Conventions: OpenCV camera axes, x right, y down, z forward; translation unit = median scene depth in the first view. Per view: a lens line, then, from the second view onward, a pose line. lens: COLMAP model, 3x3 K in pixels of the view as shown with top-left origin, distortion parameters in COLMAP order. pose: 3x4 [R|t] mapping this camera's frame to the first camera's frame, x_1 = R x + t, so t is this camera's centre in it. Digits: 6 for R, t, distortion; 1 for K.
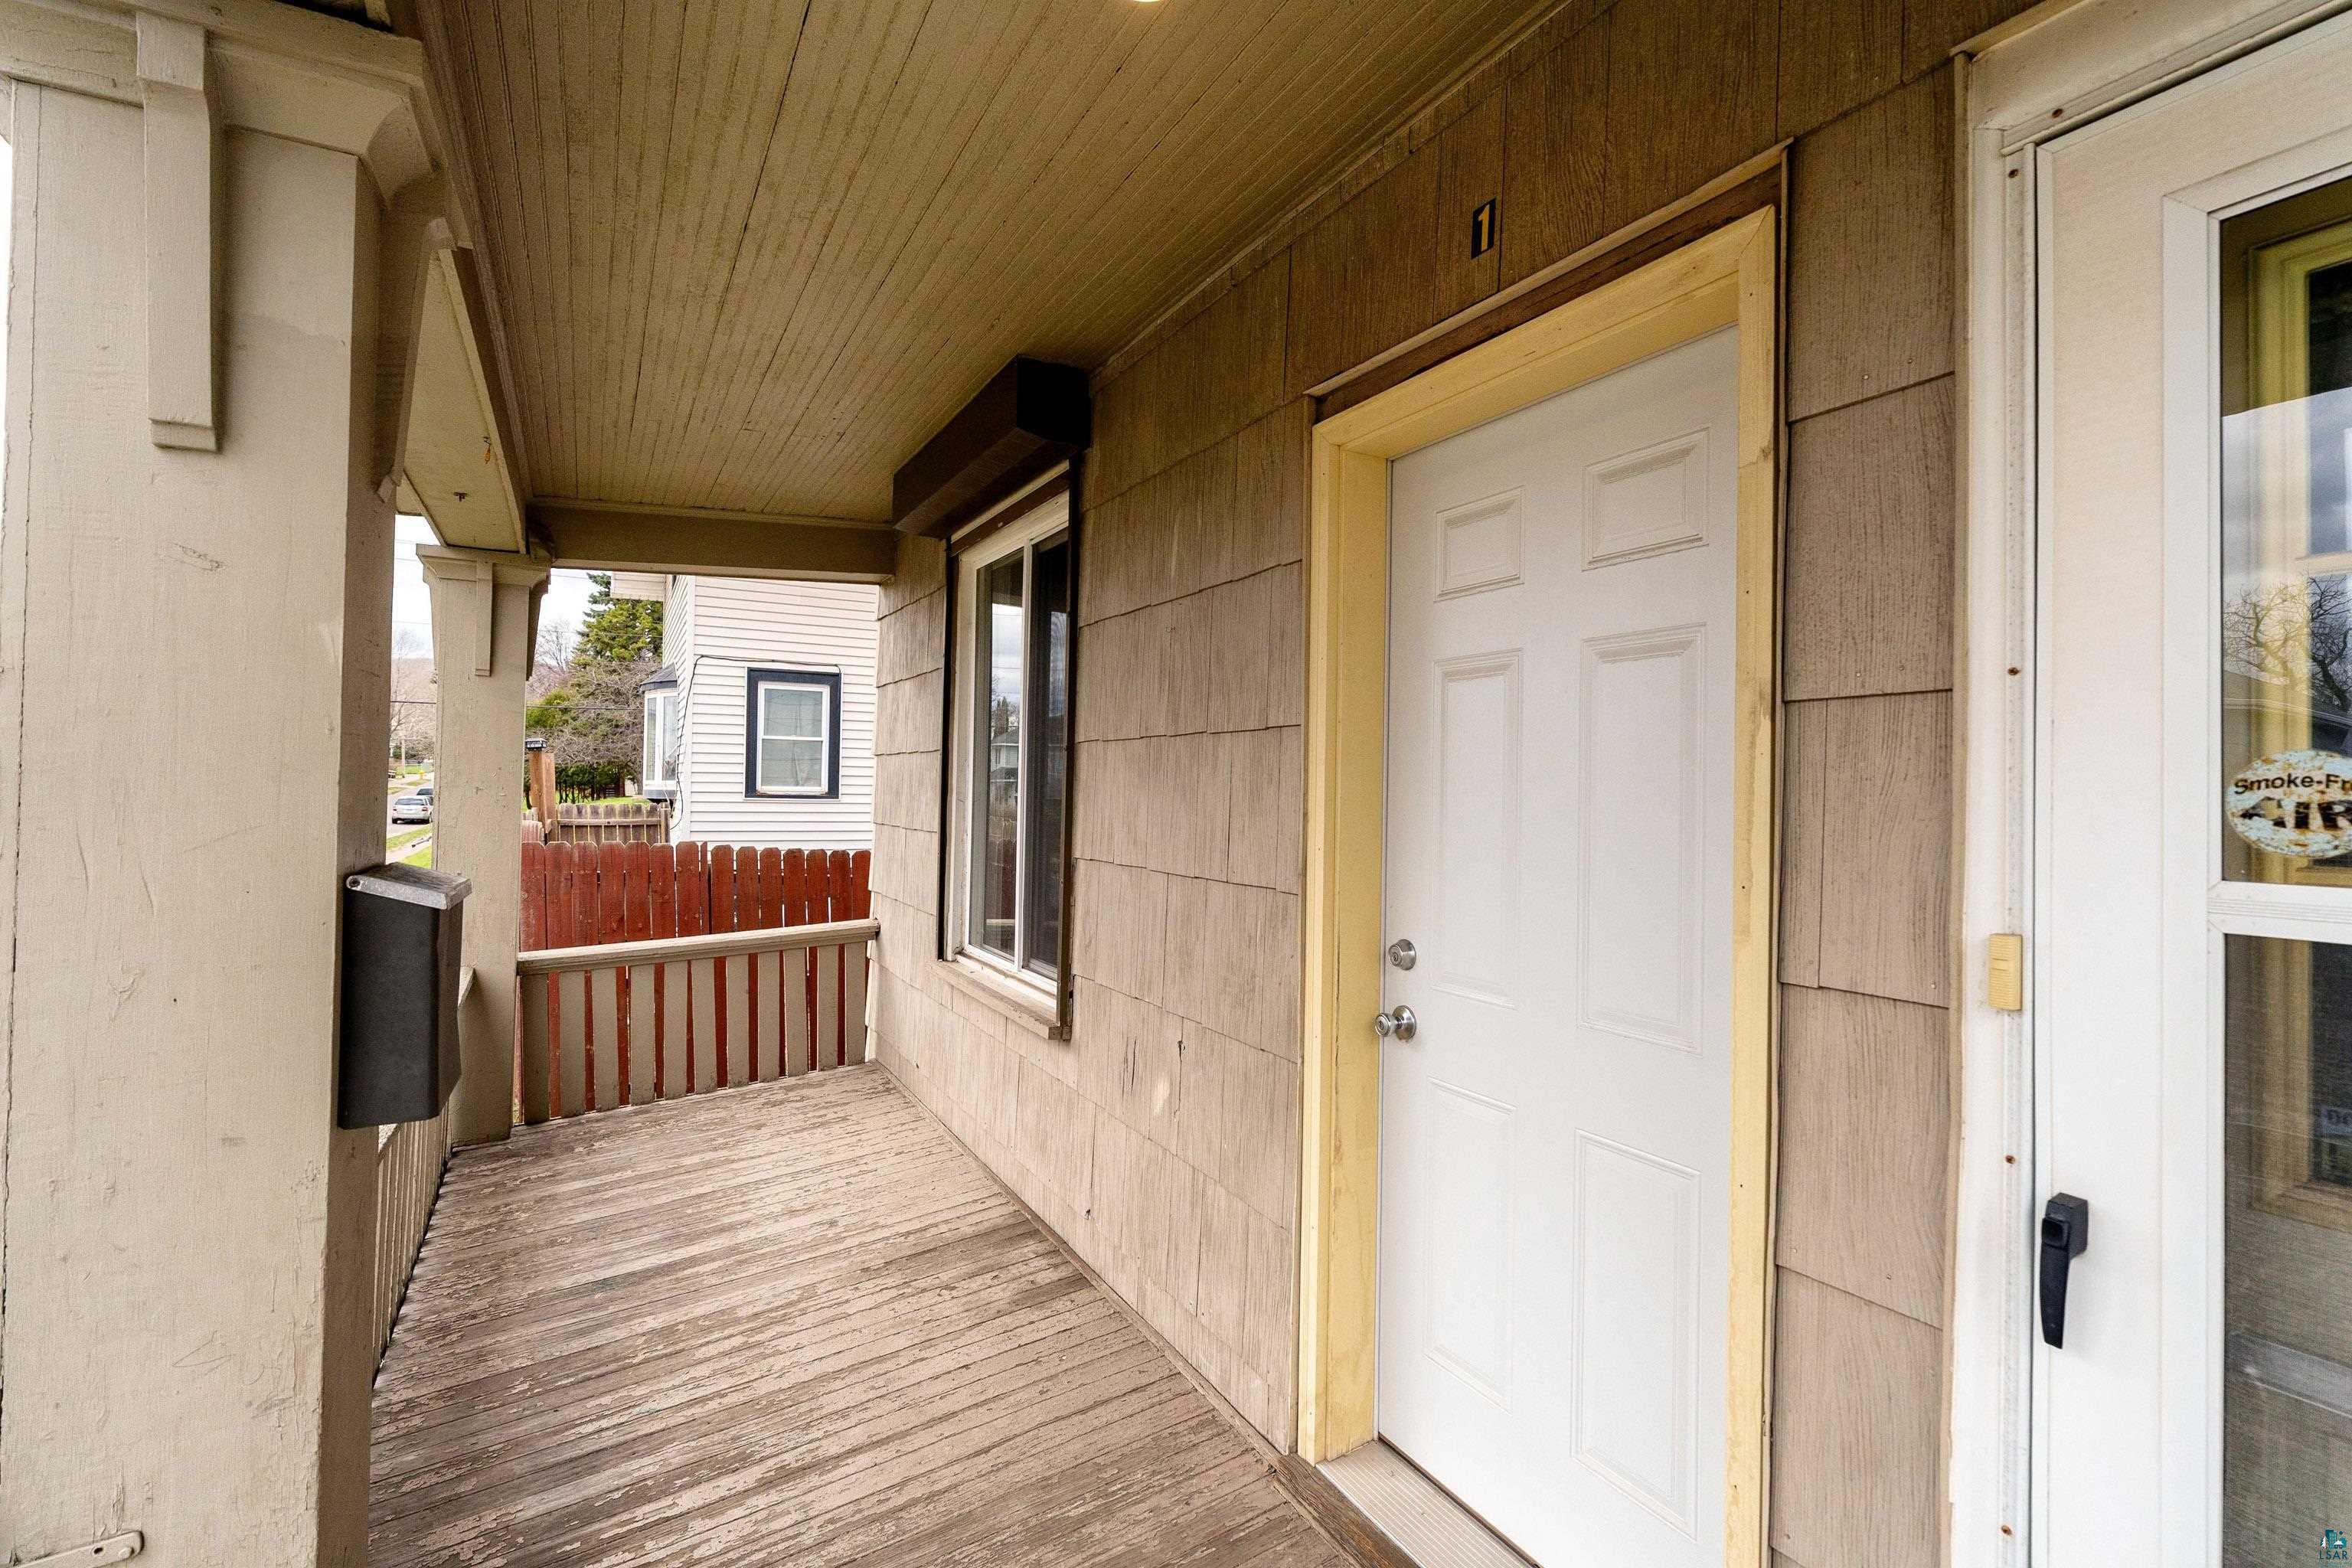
lens RADIAL K [[1136.8, 0, 1183.8], [0, 1136.8, 781.4], [0, 0, 1]] dist [0.021937, 0.003168]
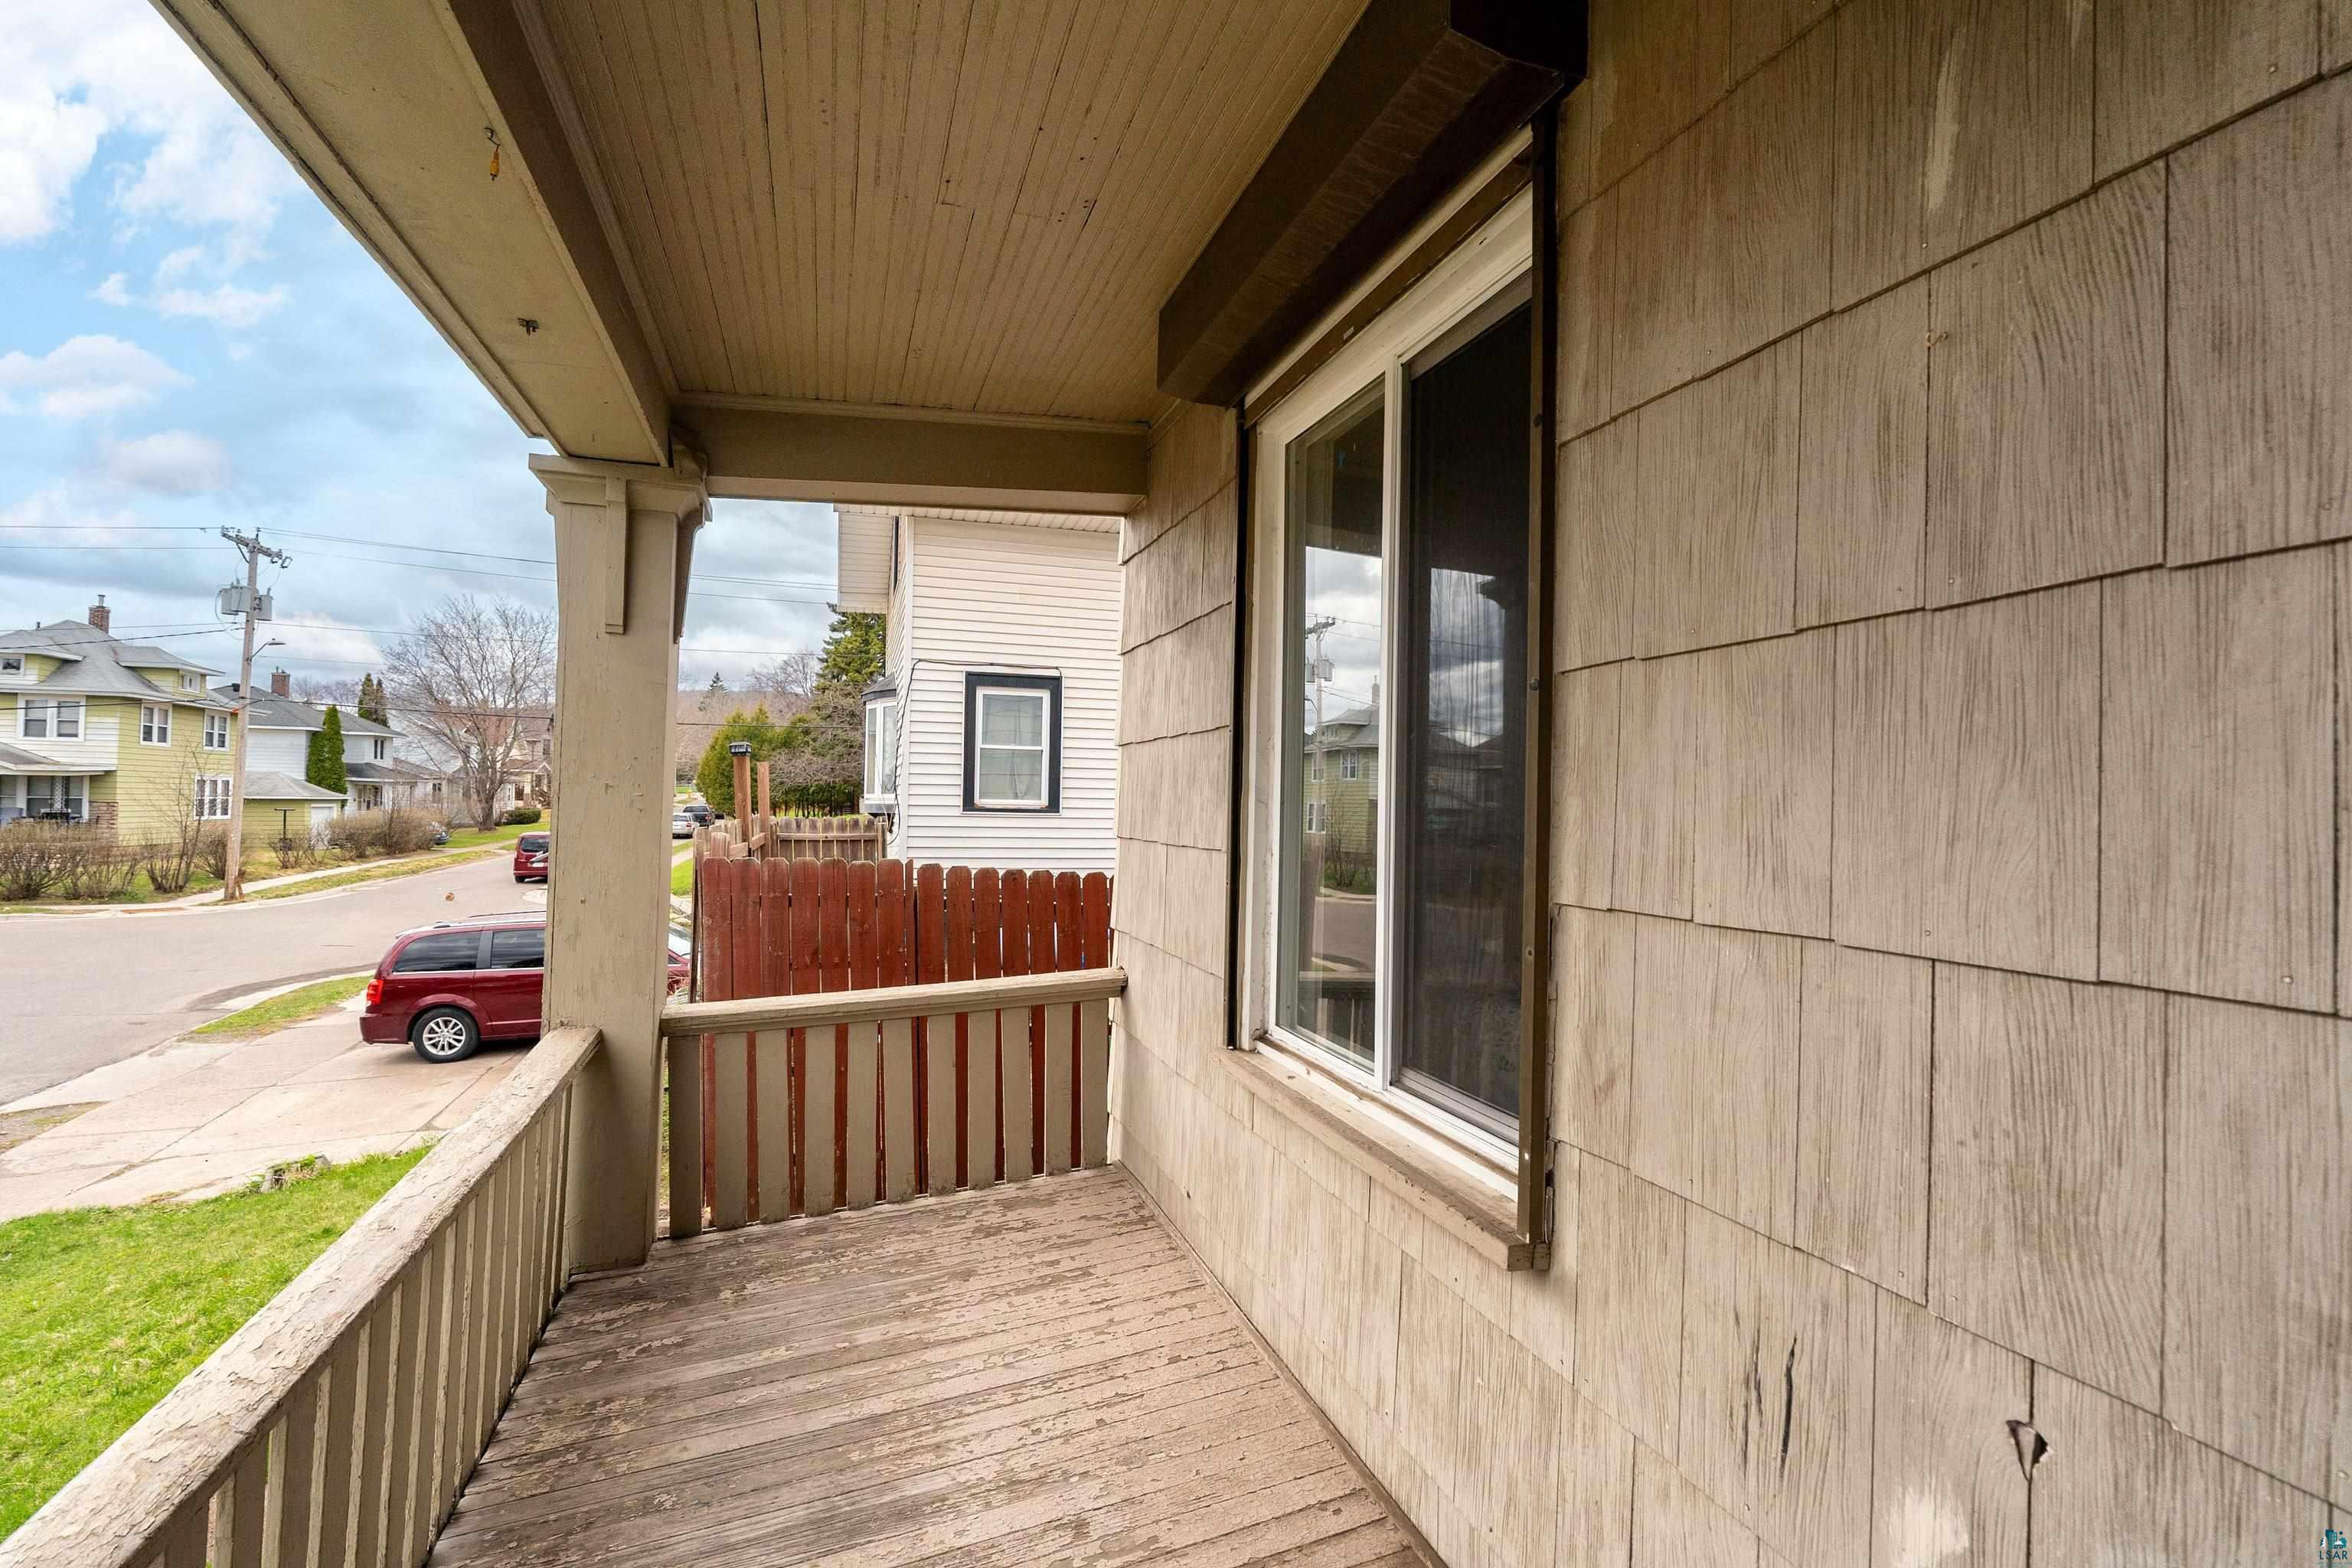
lens RADIAL K [[1136.8, 0, 1187.4], [0, 1136.8, 792.3], [0, 0, 1]] dist [0.021937, 0.003168]
pose [[0.984439, -0.000342, -0.175725, -0.123027], [-0.001021, 0.999970, -0.007666, 0.016504], [0.175722, 0.007726, 0.984410, 0.353263]]
